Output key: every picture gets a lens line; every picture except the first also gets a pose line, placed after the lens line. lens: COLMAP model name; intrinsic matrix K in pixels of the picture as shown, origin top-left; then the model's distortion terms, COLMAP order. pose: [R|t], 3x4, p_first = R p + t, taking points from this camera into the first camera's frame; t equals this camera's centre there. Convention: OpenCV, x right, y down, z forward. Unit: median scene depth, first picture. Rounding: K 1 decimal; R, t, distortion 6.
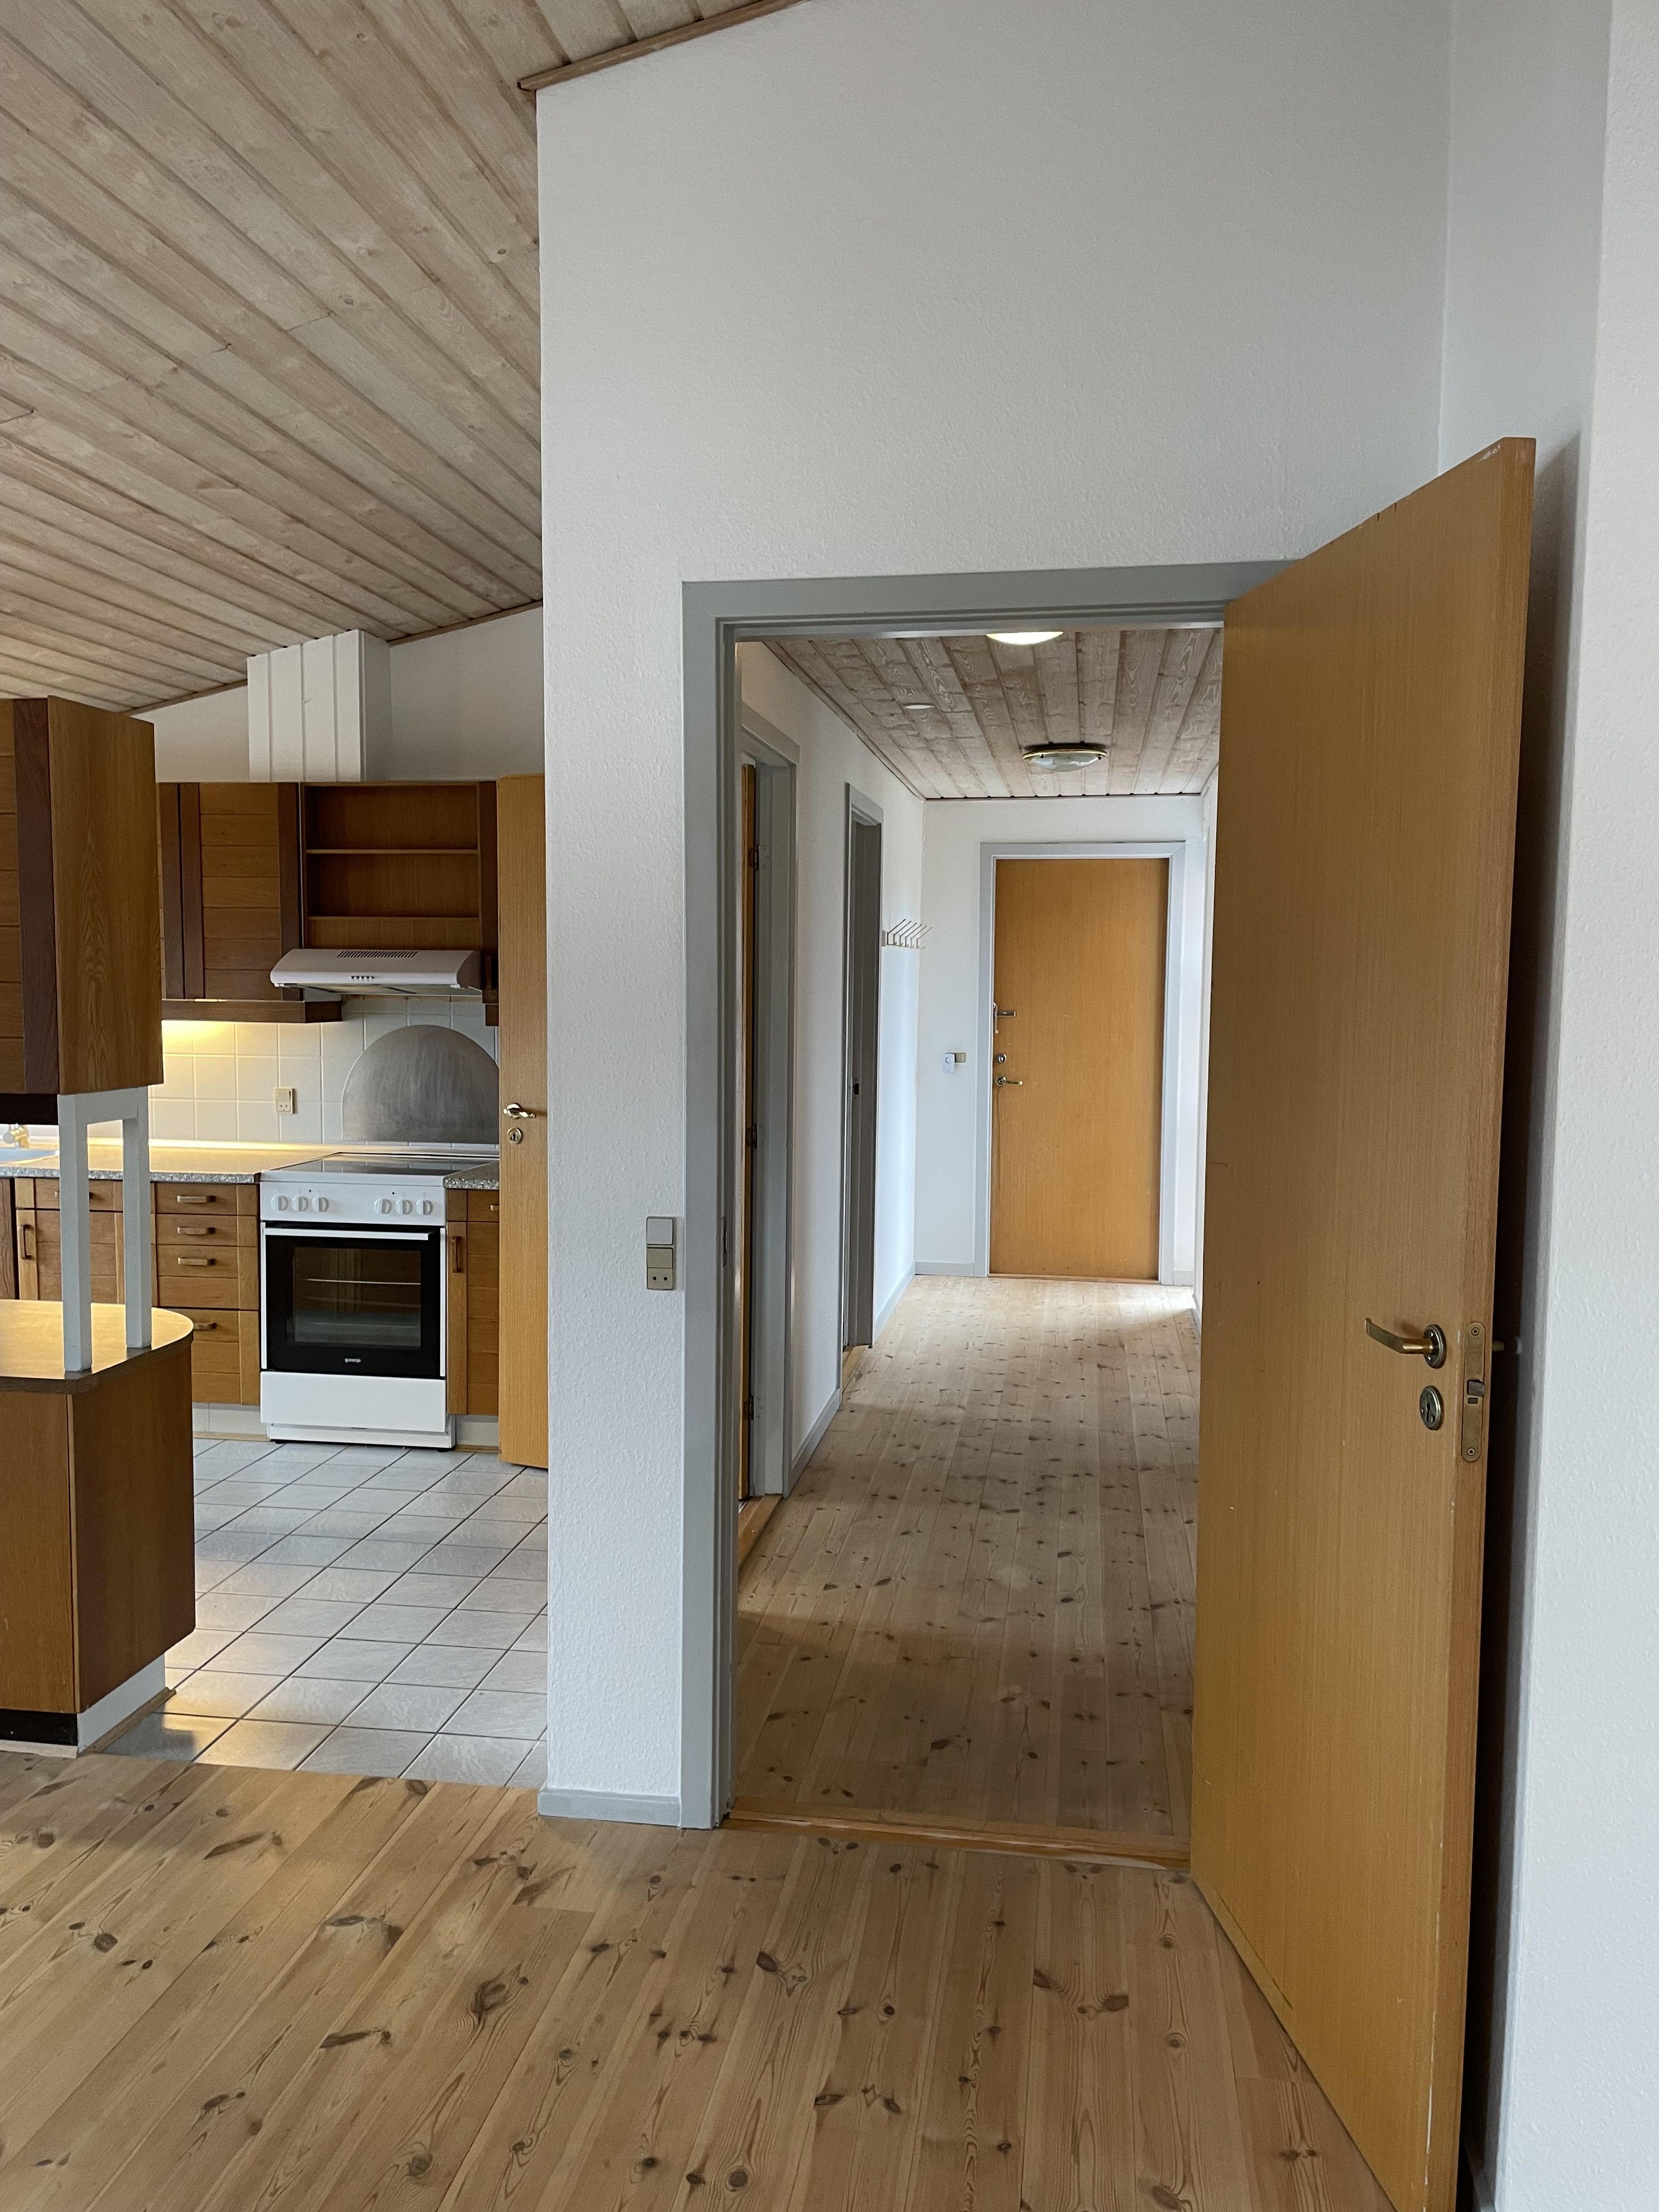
lens RADIAL K [[1667.2, 0, 824.2], [0, 1667.2, 1108.0], [0, 0, 1]] dist [0.080974, -0.107904]
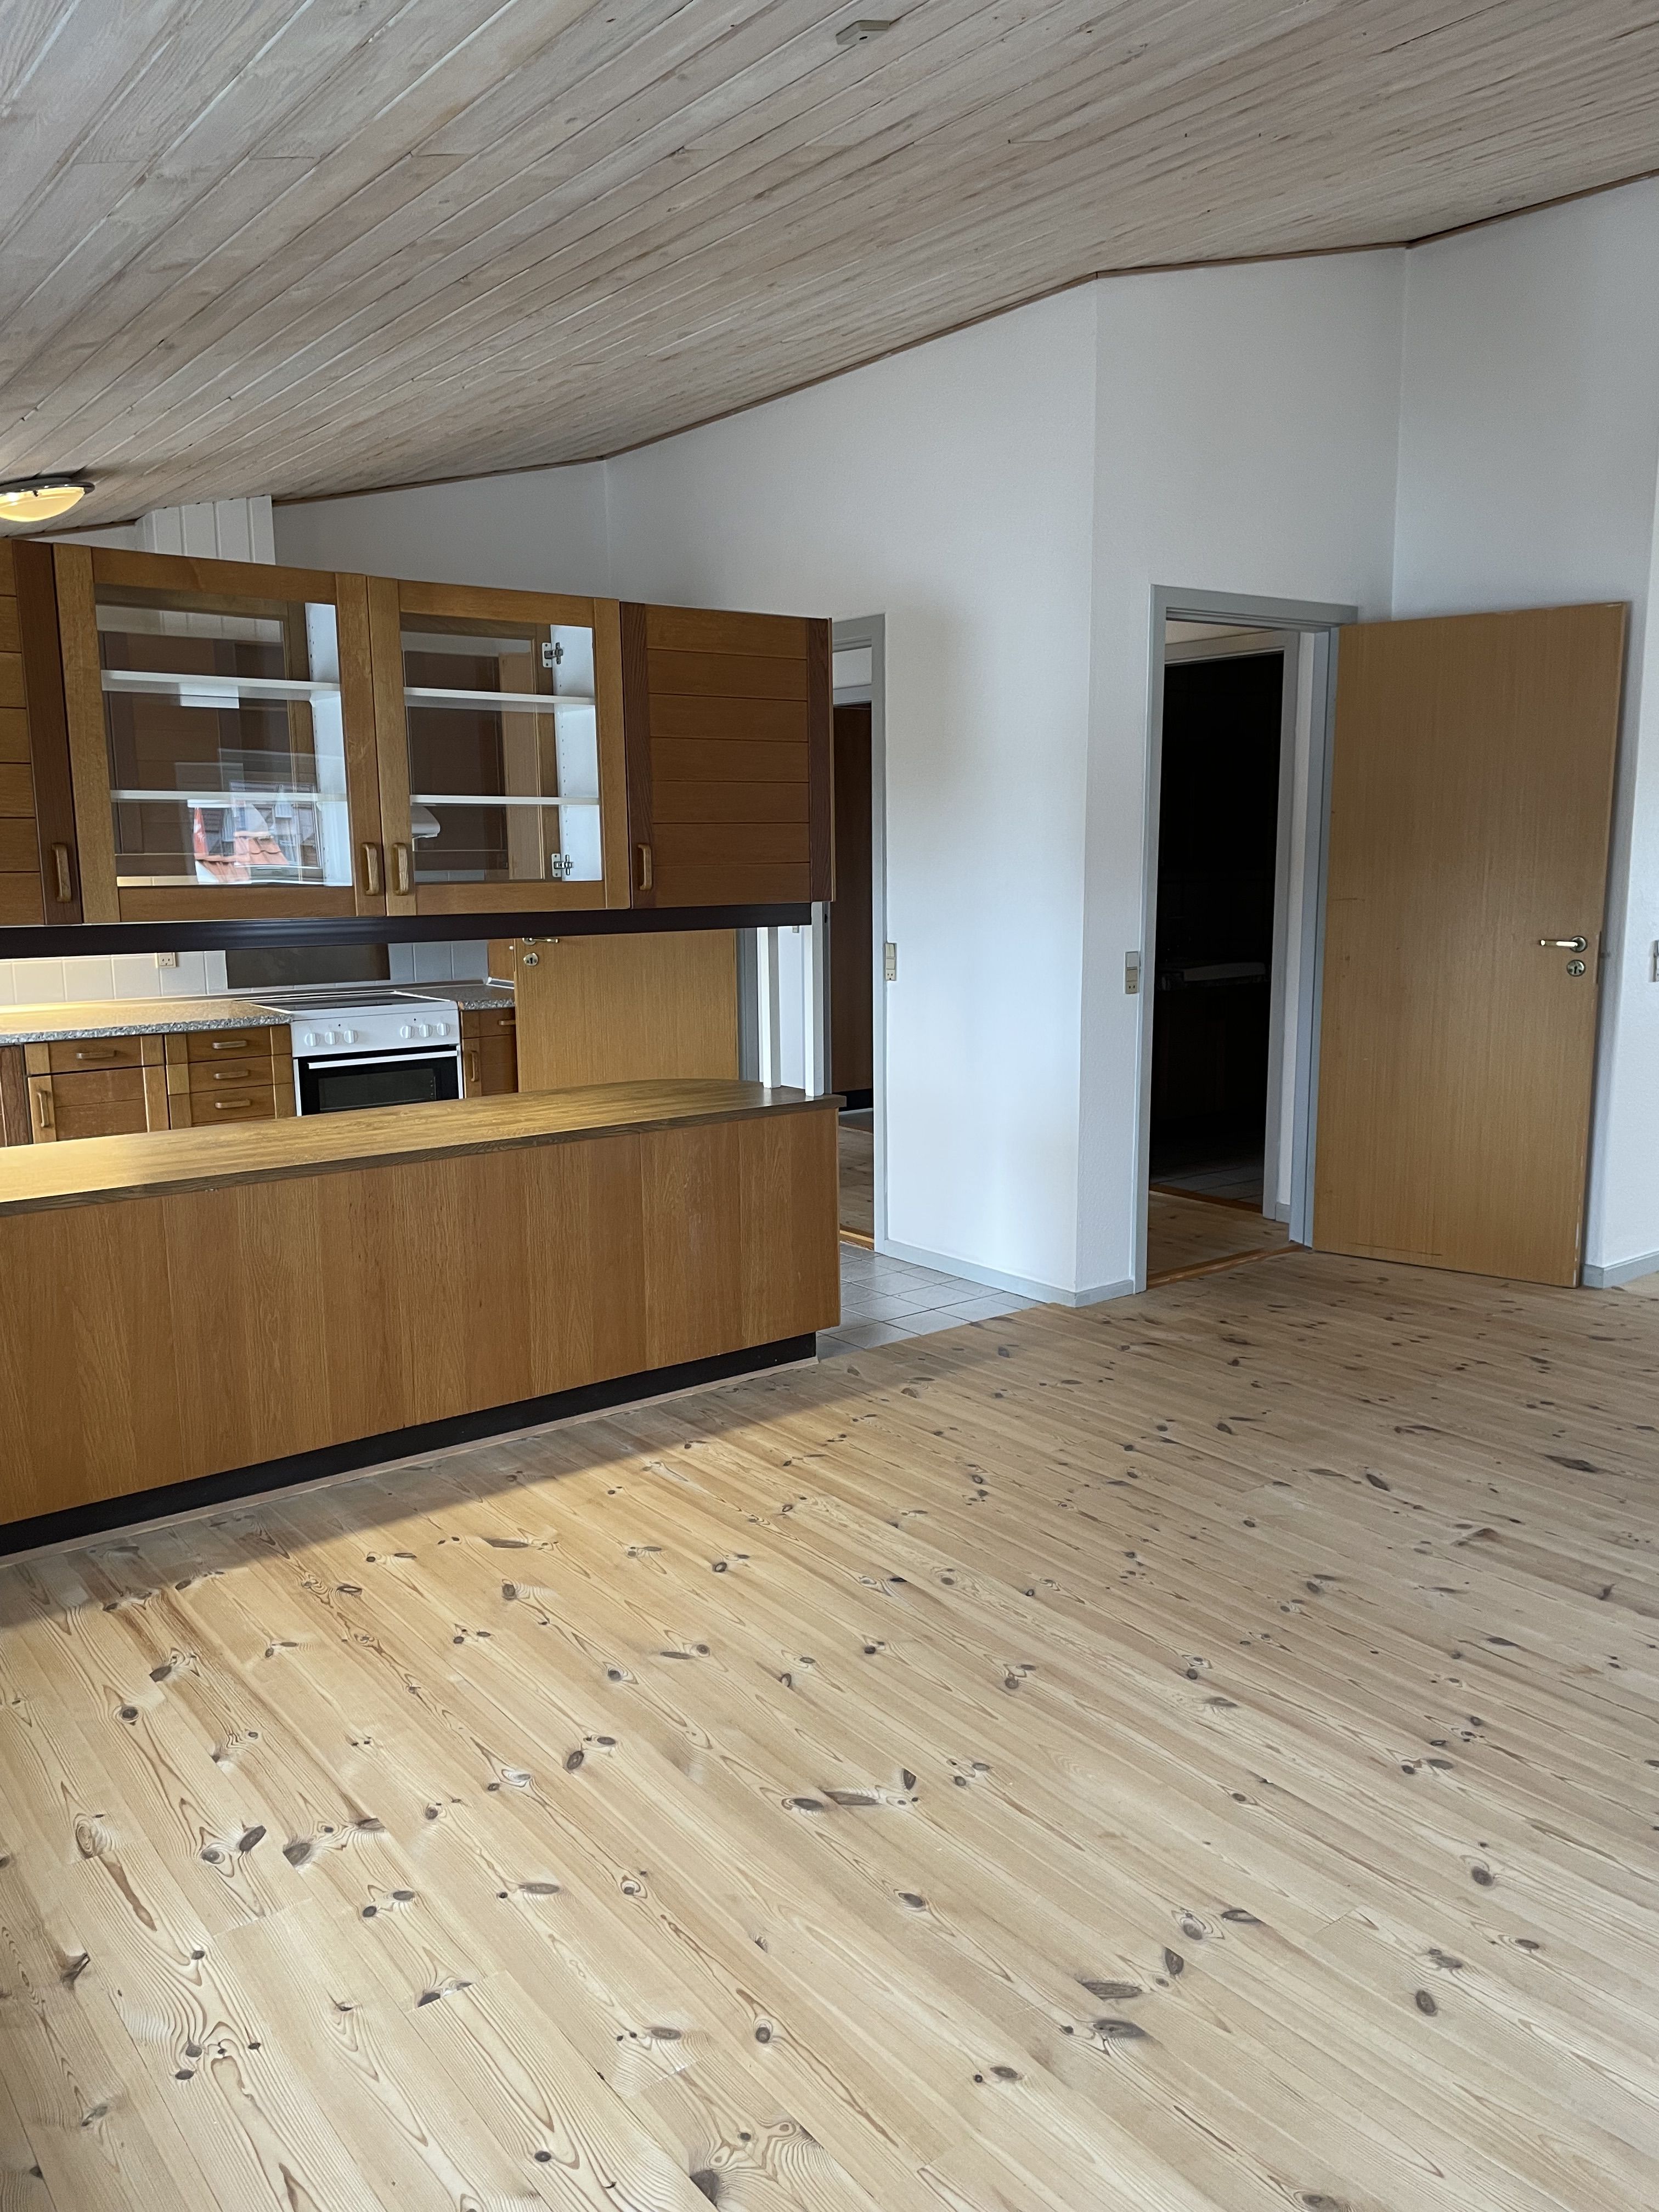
lens RADIAL K [[1667.2, 0, 829.6], [0, 1667.2, 1109.9], [0, 0, 1]] dist [0.080974, -0.107904]
pose [[0.687997, -0.131962, 0.713615, -1.632476], [0.075678, 0.991013, 0.110297, 0.013231], [-0.721757, -0.021879, 0.691800, 0.009706]]
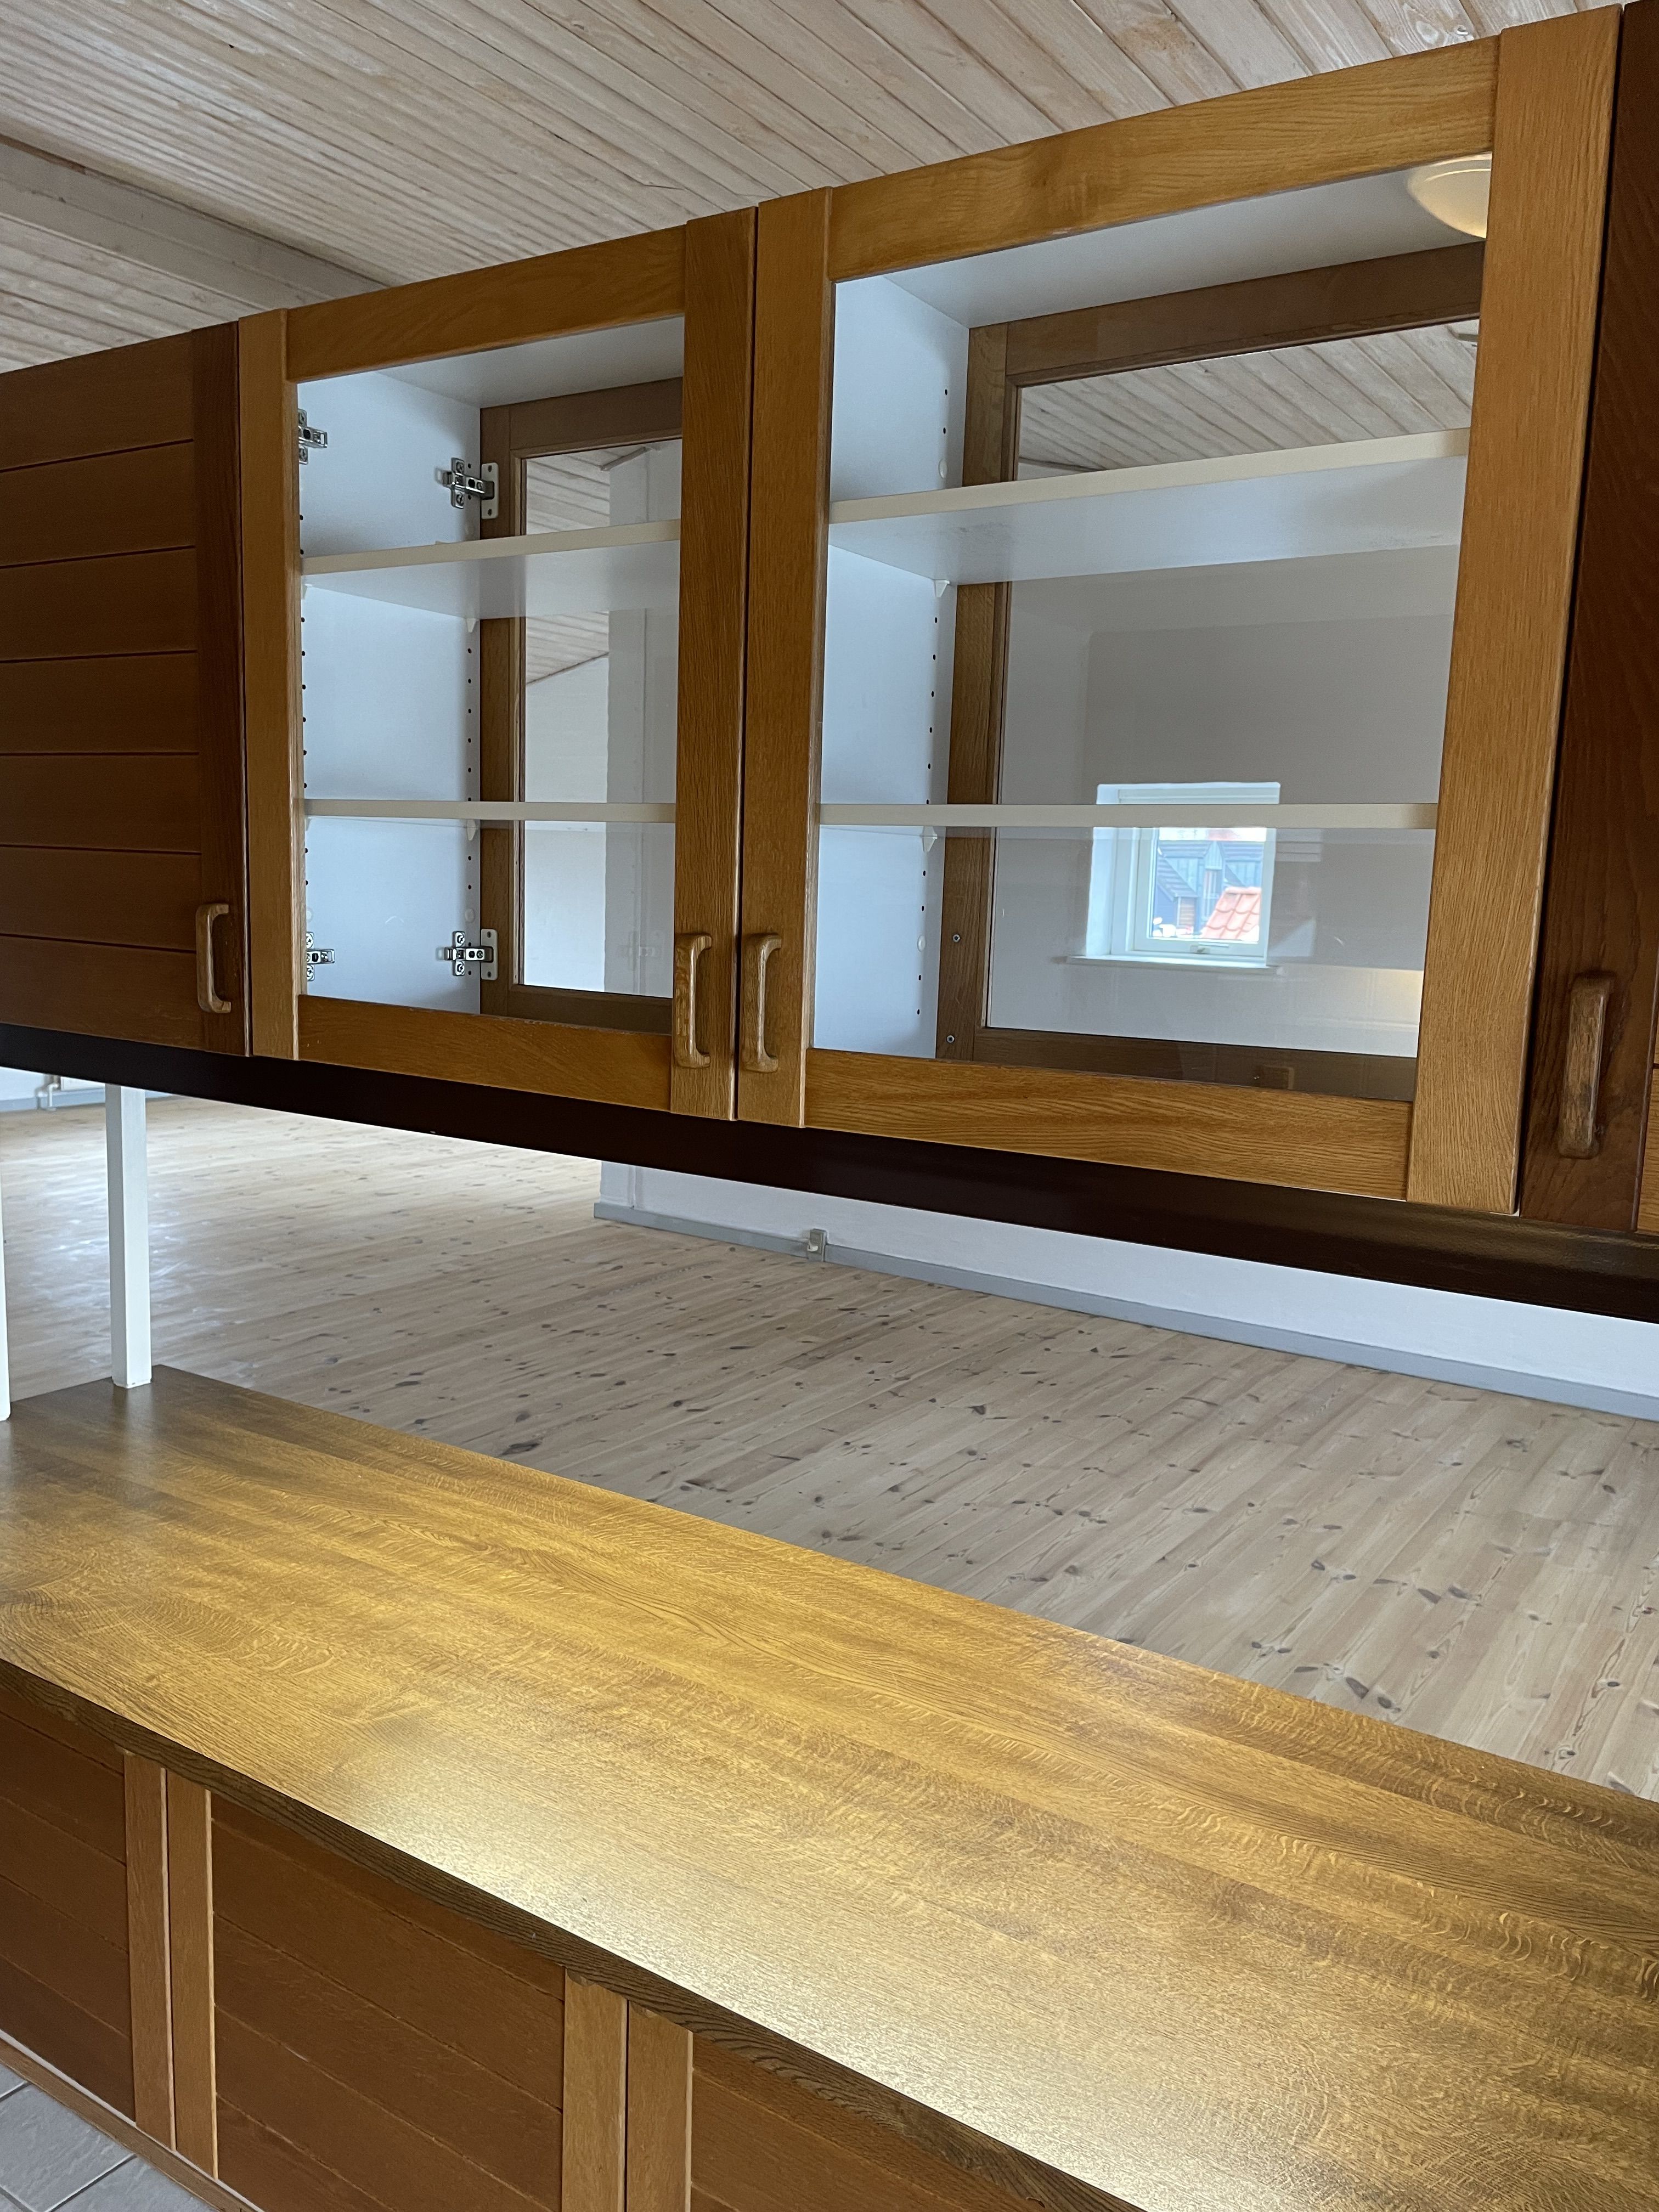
lens RADIAL K [[1667.2, 0, 853.9], [0, 1667.2, 1102.6], [0, 0, 1]] dist [0.080974, -0.107904]
pose [[-0.909697, -0.093058, 0.404712, -1.142272], [-0.006552, 0.977664, 0.210073, -0.133557], [-0.415221, 0.188451, -0.889987, 1.679219]]
